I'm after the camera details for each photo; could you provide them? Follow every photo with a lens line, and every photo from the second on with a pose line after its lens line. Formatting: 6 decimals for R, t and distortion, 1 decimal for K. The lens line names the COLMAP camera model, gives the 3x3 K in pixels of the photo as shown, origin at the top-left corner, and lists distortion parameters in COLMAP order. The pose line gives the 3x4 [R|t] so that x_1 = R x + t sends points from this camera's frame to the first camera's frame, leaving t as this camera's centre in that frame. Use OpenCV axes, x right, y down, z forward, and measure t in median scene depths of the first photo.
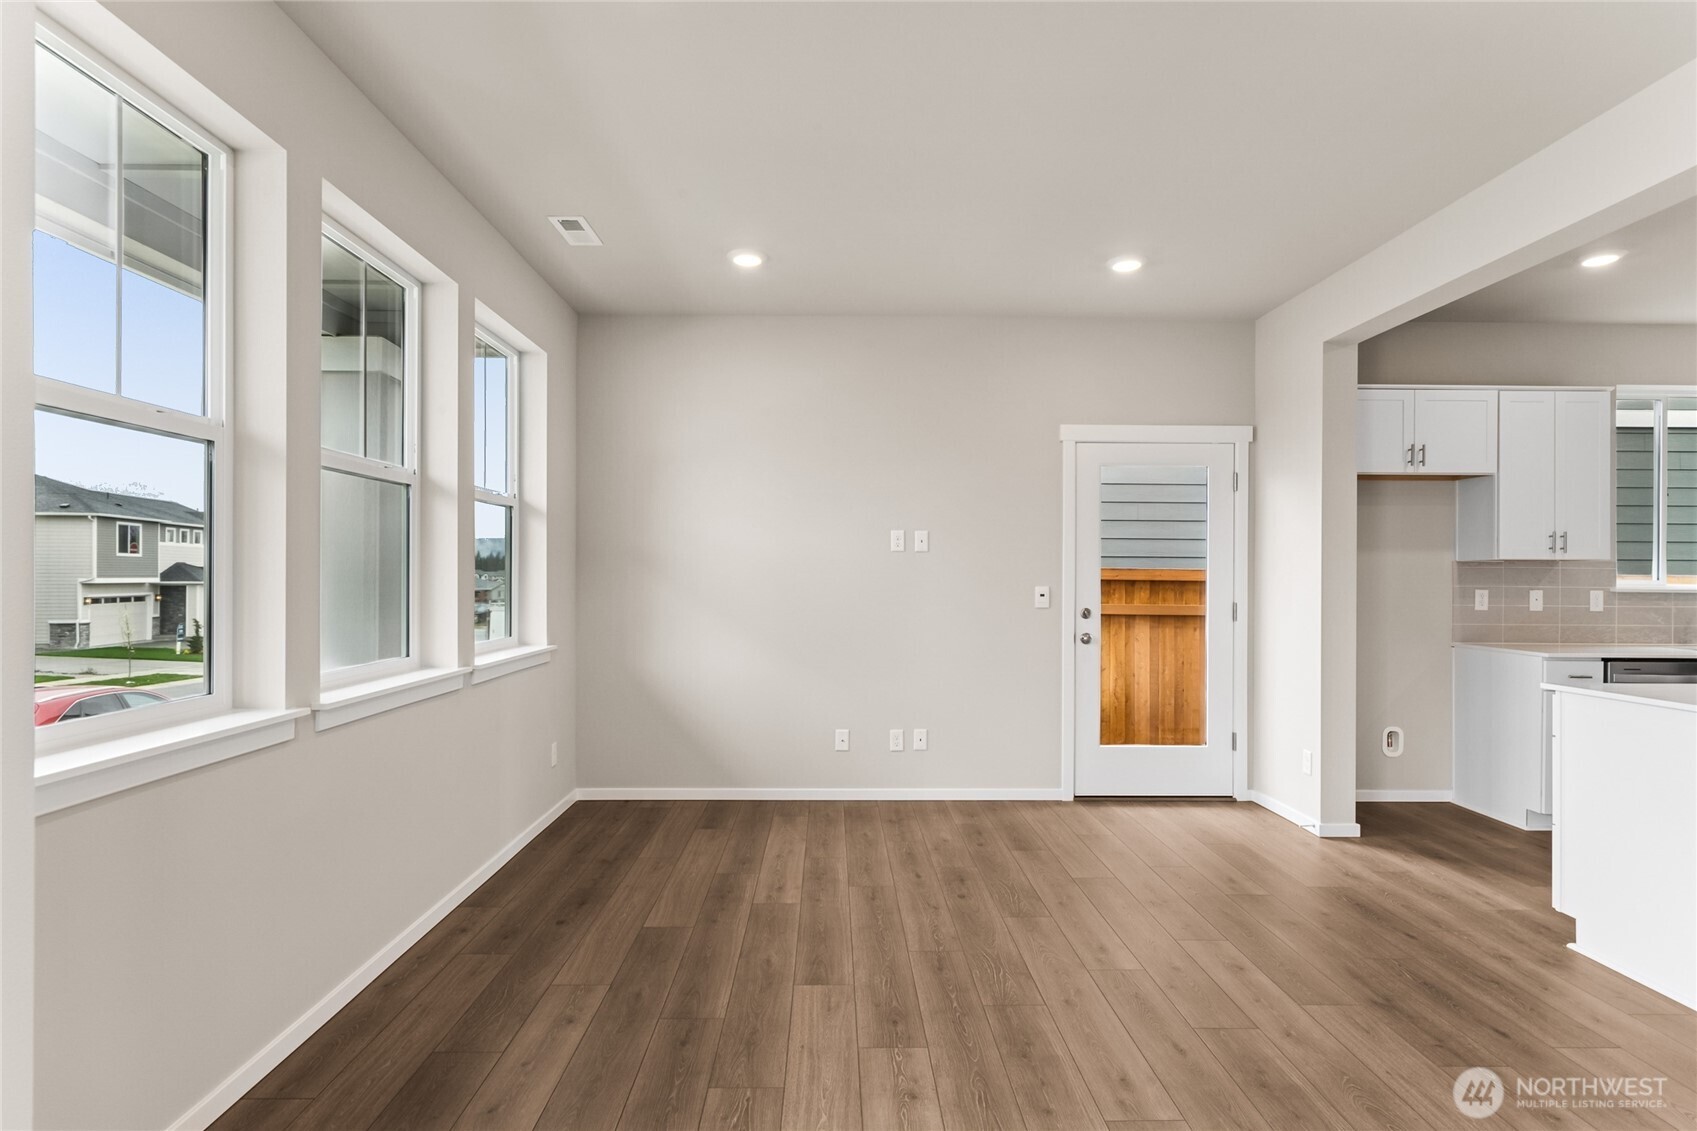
lens RADIAL K [[832.6, 0, 848.5], [0, 832.6, 565.5], [0, 0, 1]] dist [-0.000627, -0.000129]
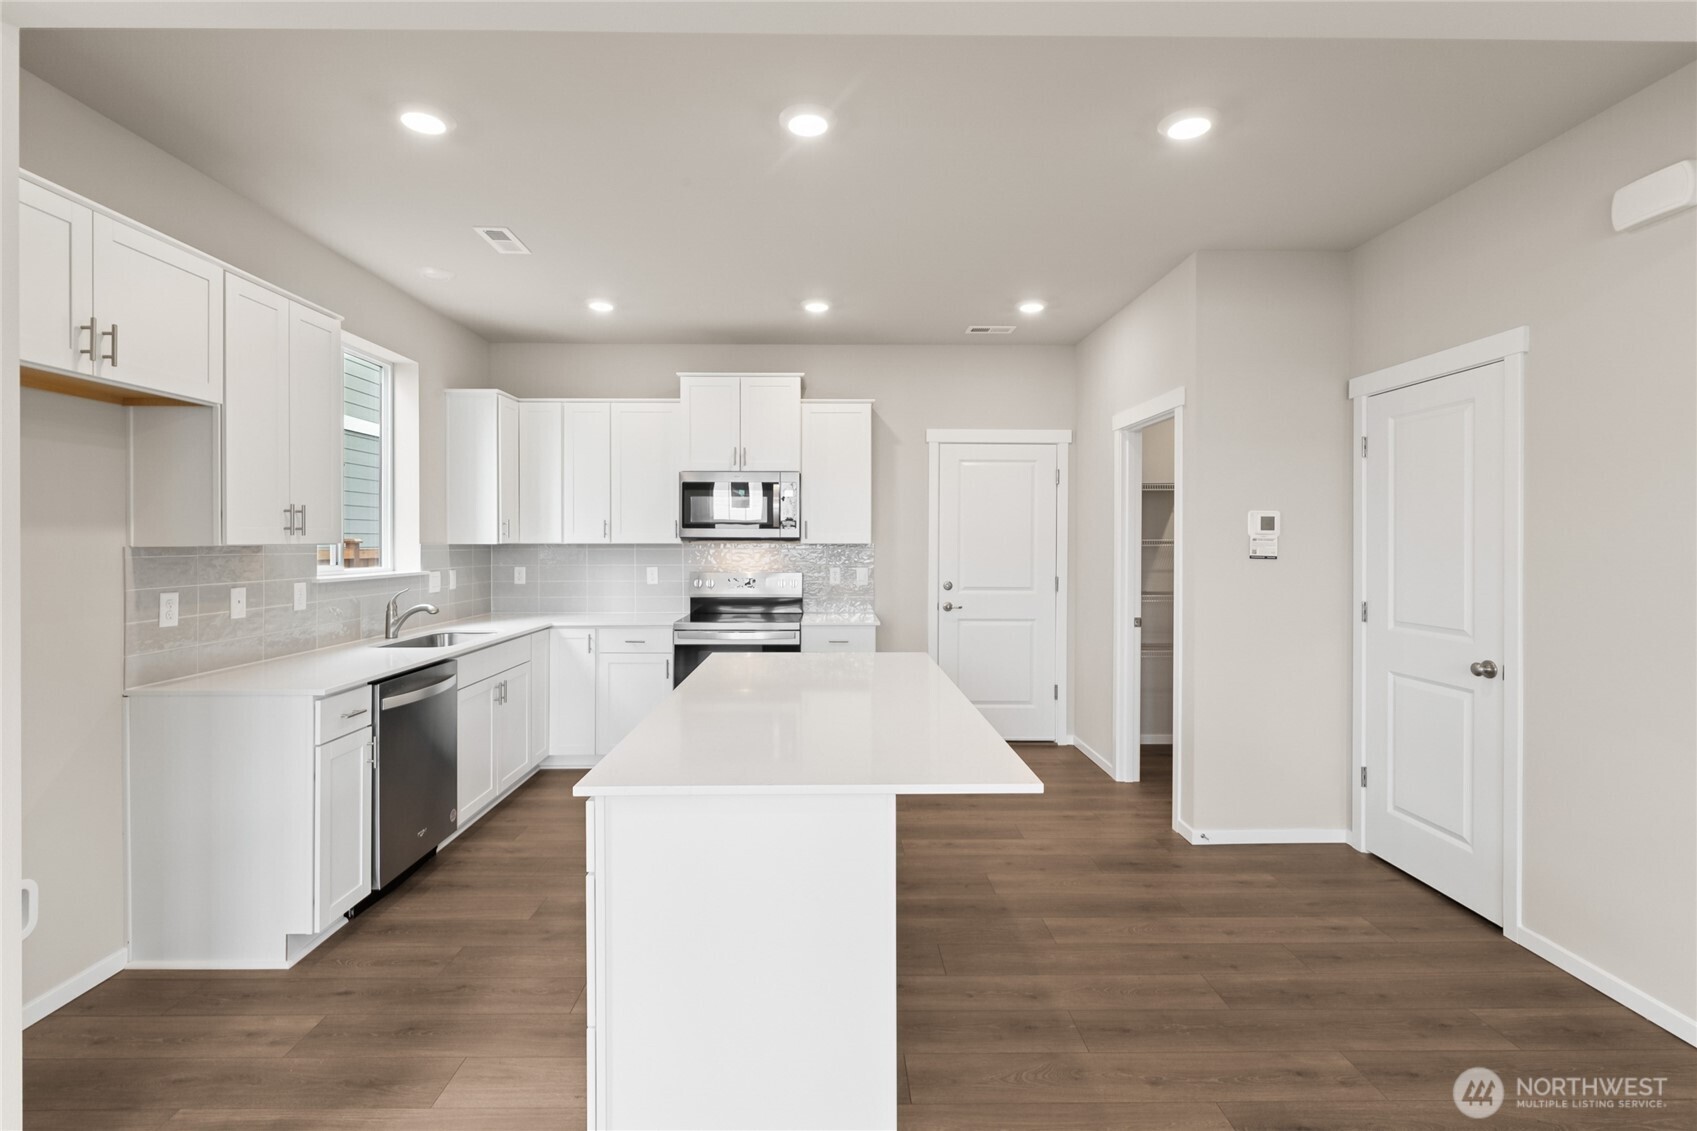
lens RADIAL K [[777.1, 0, 815.1], [0, 777.1, 546.6], [0, 0, 1]] dist [-0.000442, 0.000300]
pose [[0.014493, -0.015154, 0.999780, 0.209968], [-0.008475, 0.999847, 0.015278, -0.018531], [-0.999859, -0.008694, 0.014363, 0.546666]]
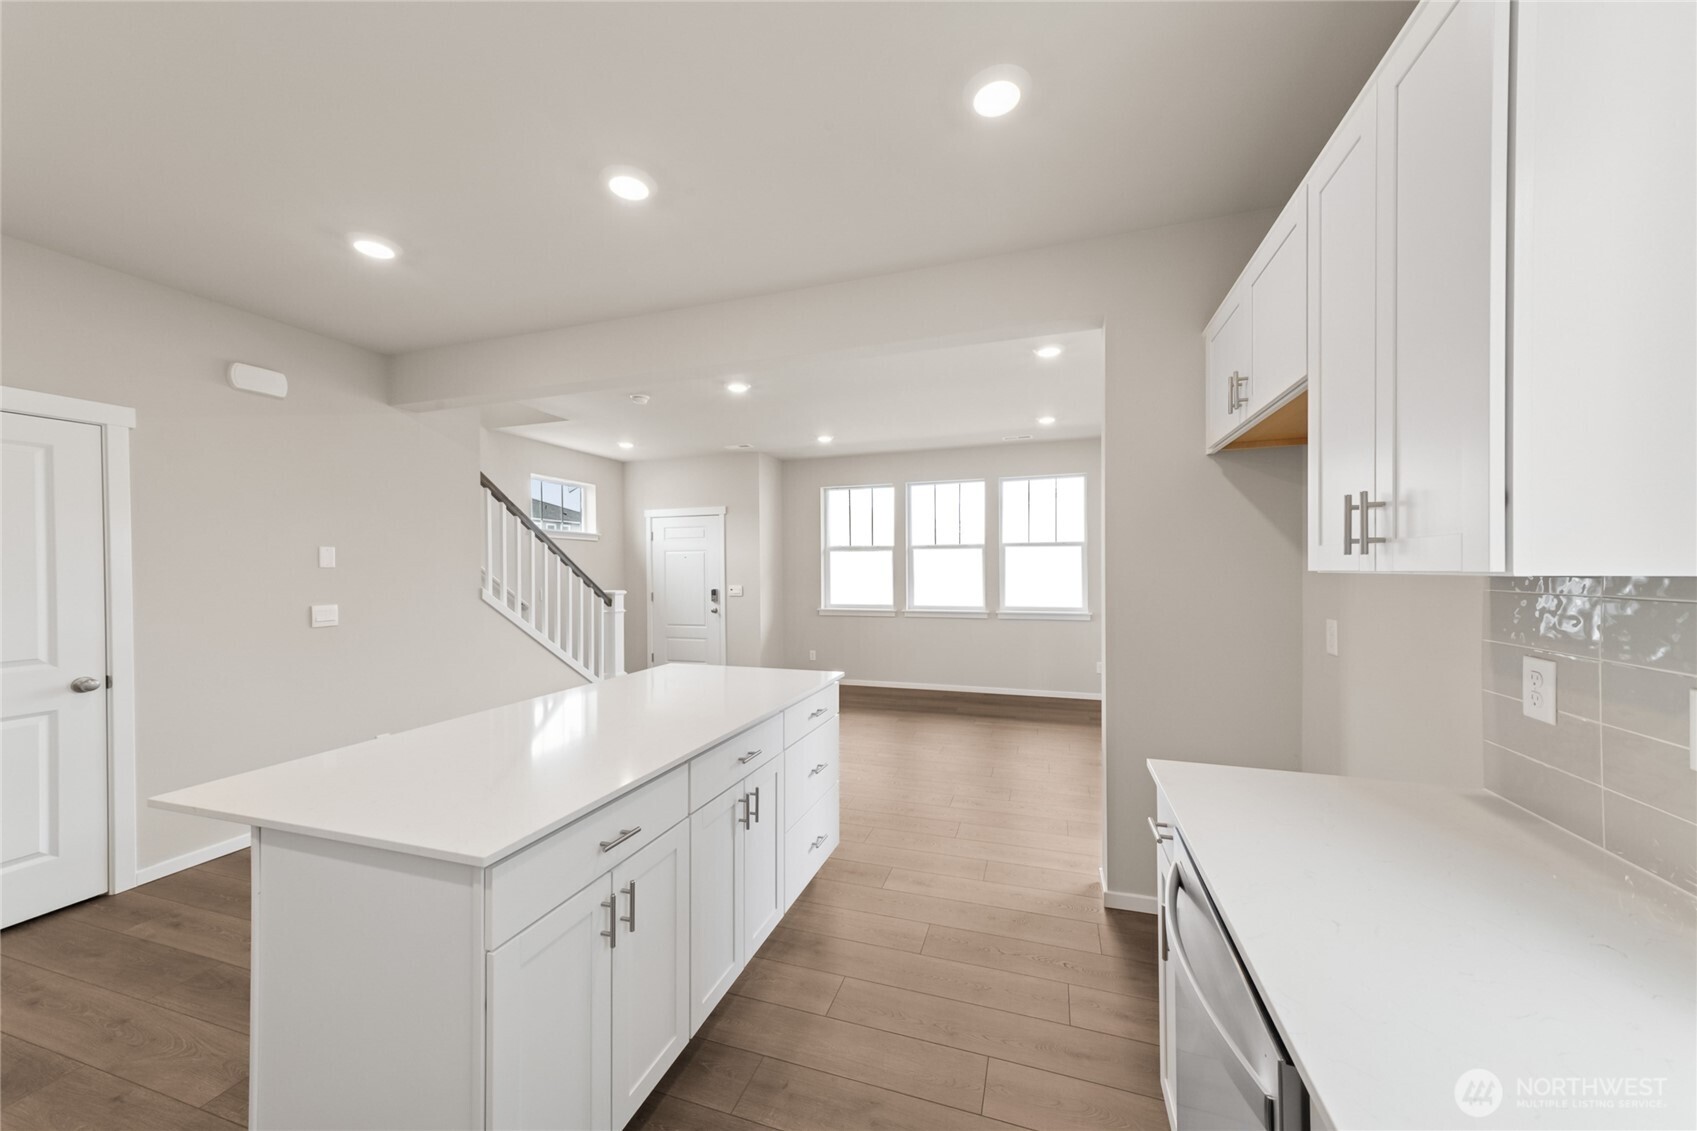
lens RADIAL K [[599.3, 0, 848.5], [0, 599.3, 565.5], [0, 0, 1]] dist [-0.000461, 0.000016]
pose [[-0.327438, -0.004856, -0.944860, 1.121826], [0.016636, 0.999802, -0.010904, -0.008964], [0.944726, -0.019289, -0.327292, 0.869137]]
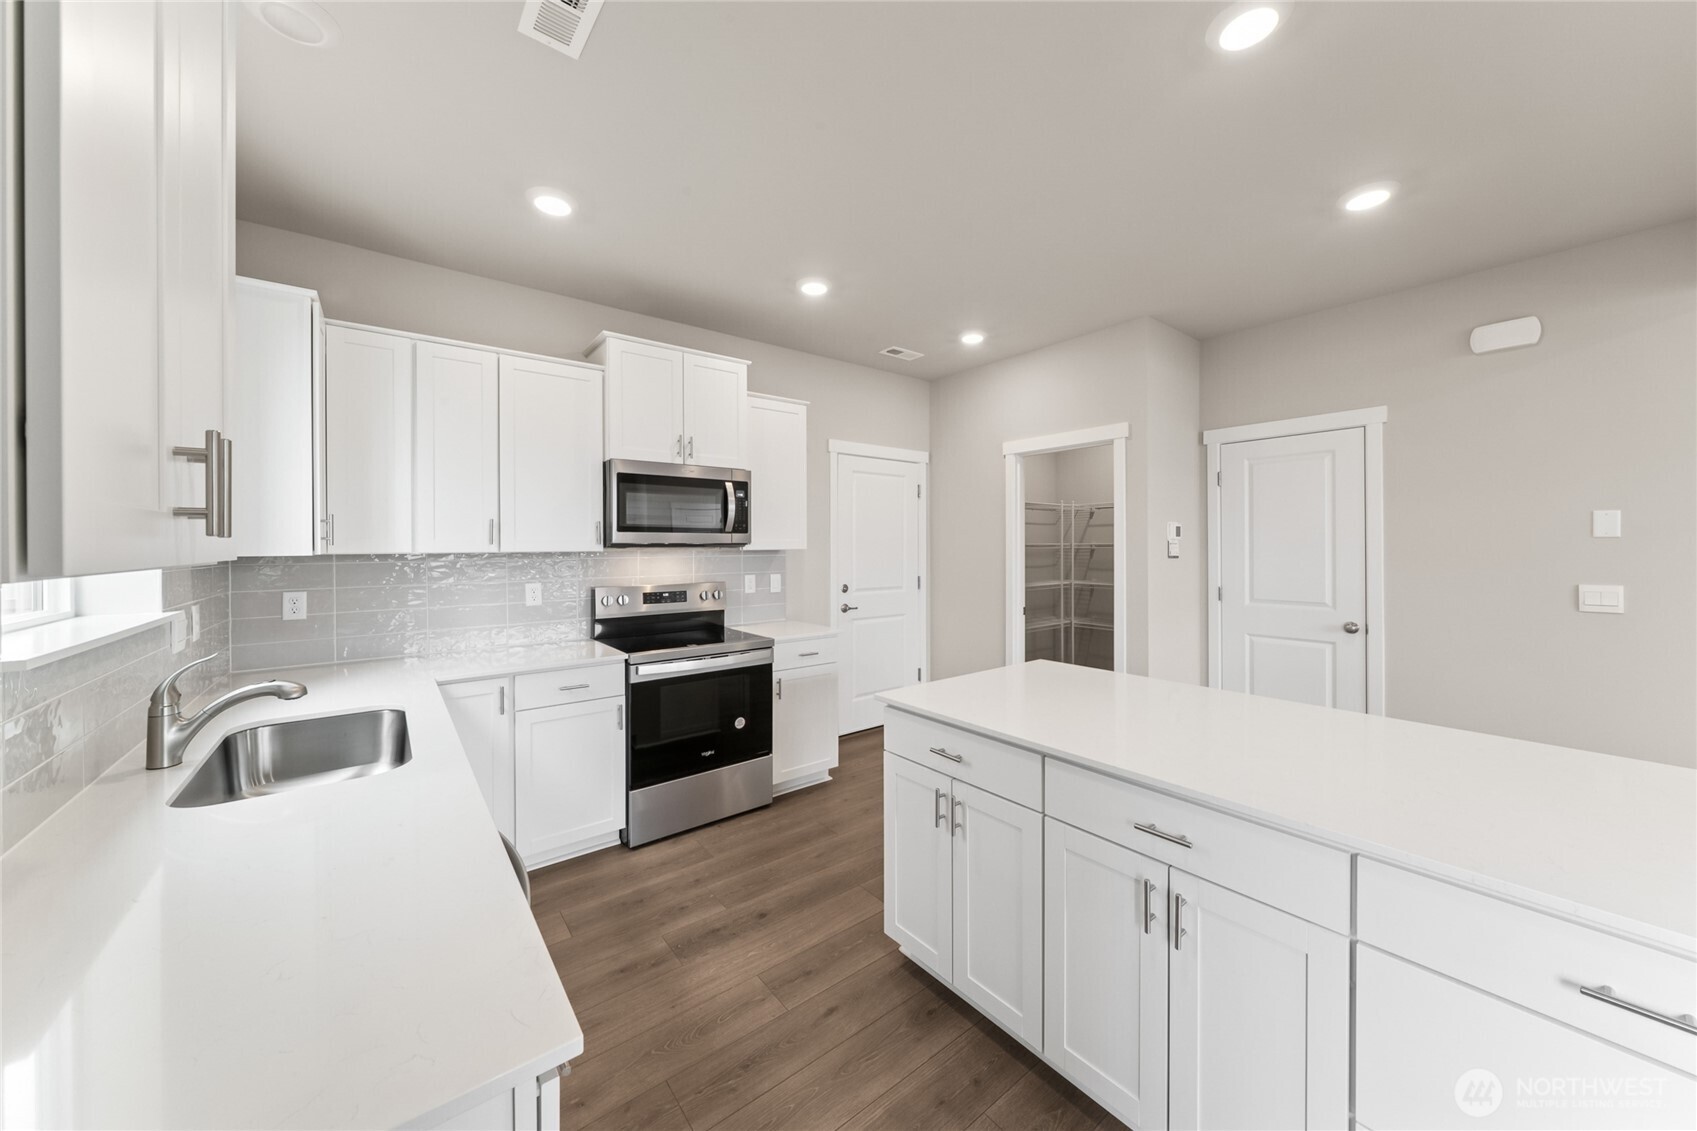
lens RADIAL K [[596.9, 0, 847.5], [0, 596.9, 544.6], [0, 0, 1]] dist [-0.000157, 0.000006]
pose [[-0.607128, -0.004168, 0.794593, 0.627957], [-0.006112, 0.999981, 0.000576, -0.013758], [-0.794580, -0.004507, -0.607142, 0.945021]]
